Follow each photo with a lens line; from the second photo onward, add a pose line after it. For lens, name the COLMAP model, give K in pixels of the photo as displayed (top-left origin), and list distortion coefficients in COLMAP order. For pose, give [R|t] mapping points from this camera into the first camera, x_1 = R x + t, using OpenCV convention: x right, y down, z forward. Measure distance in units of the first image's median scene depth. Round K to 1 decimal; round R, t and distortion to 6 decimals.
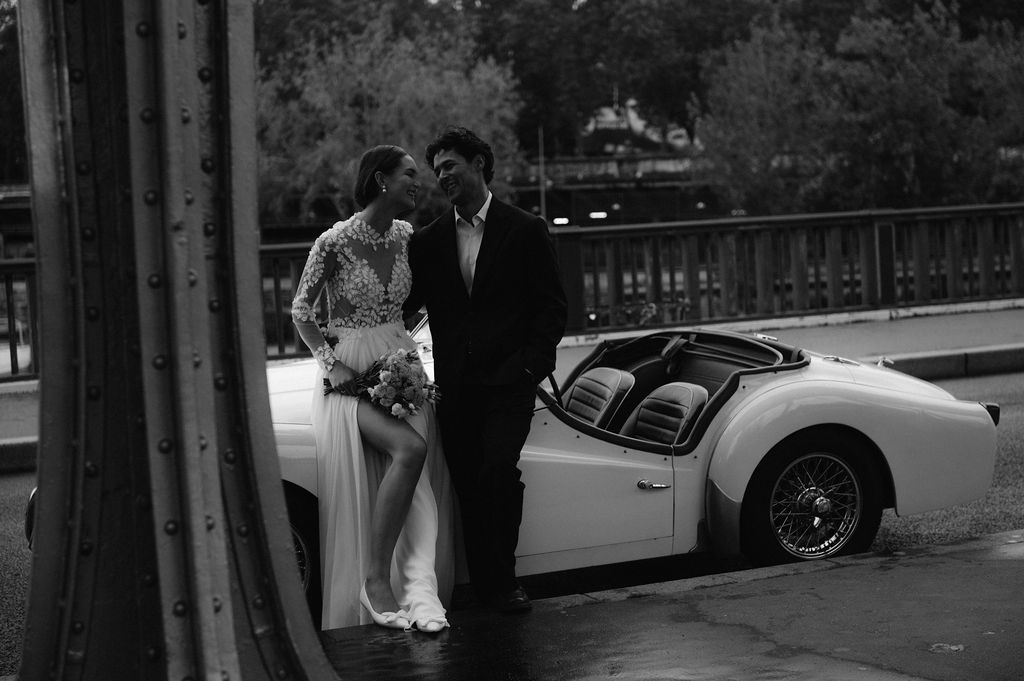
lens RADIAL K [[1964.4, 0, 512.0], [0, 1964.4, 340.5], [0, 0, 1]] dist [-0.008441, 0.139088]
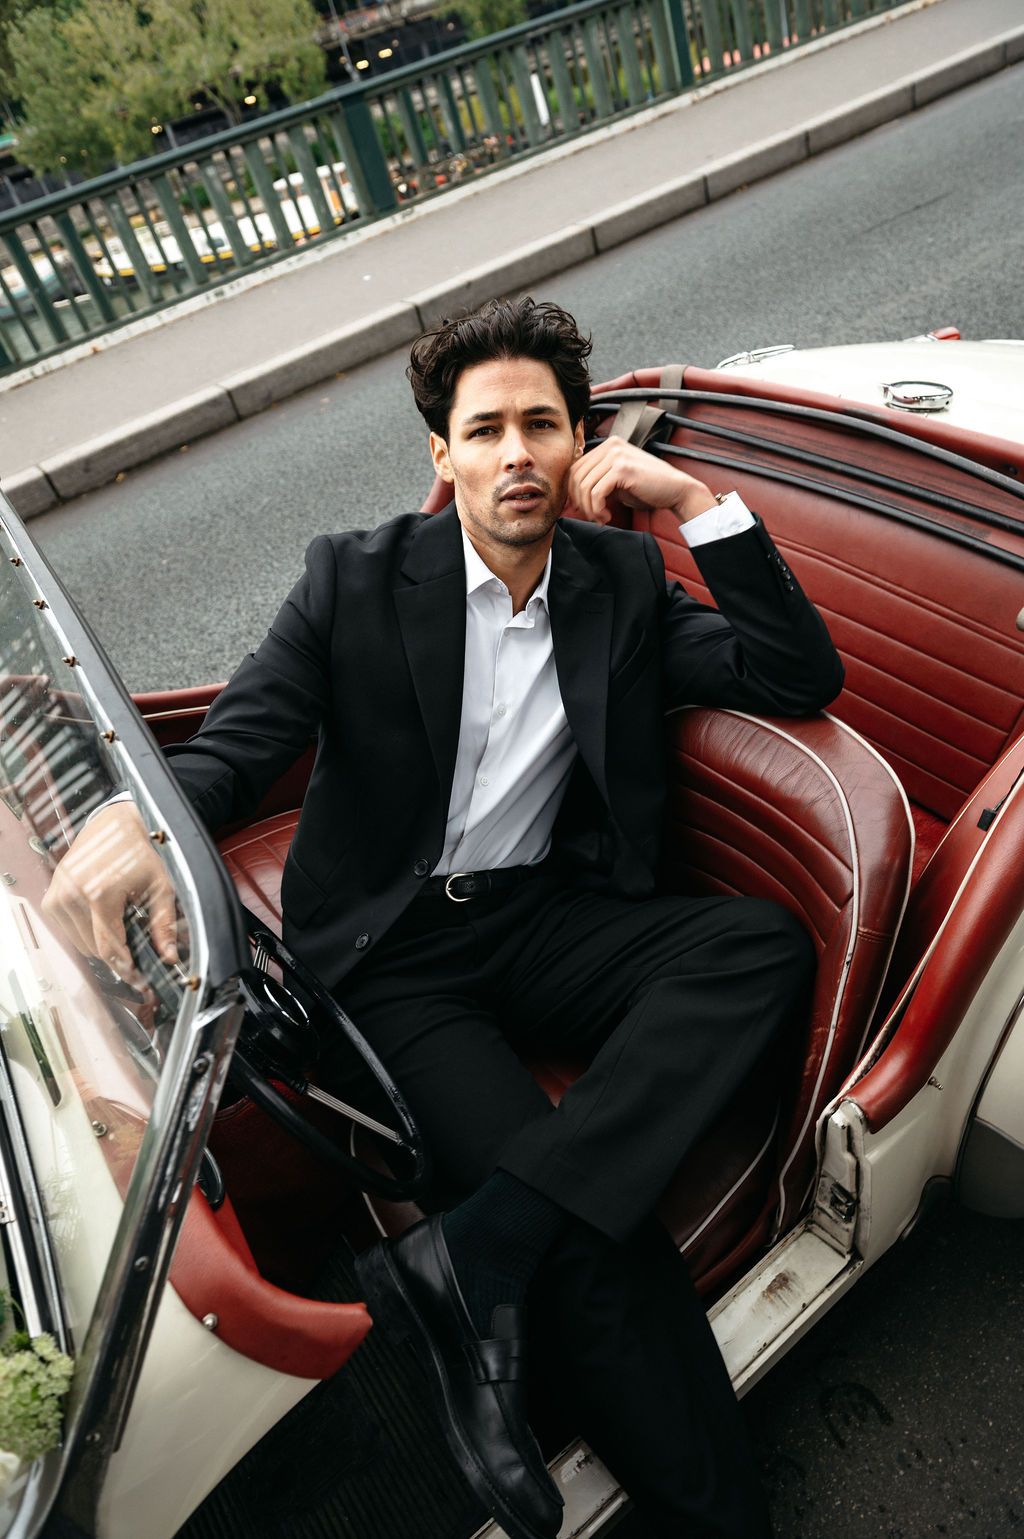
lens RADIAL K [[1029.0, 0, 512.0], [0, 1029.0, 769.5], [0, 0, 1]] dist [-0.013189, 0.000218]
pose [[0.964505, -0.263763, -0.012603, 0.022850], [0.230850, 0.819054, 0.525222, -0.028188], [-0.128212, -0.509489, 0.850872, 0.406741]]
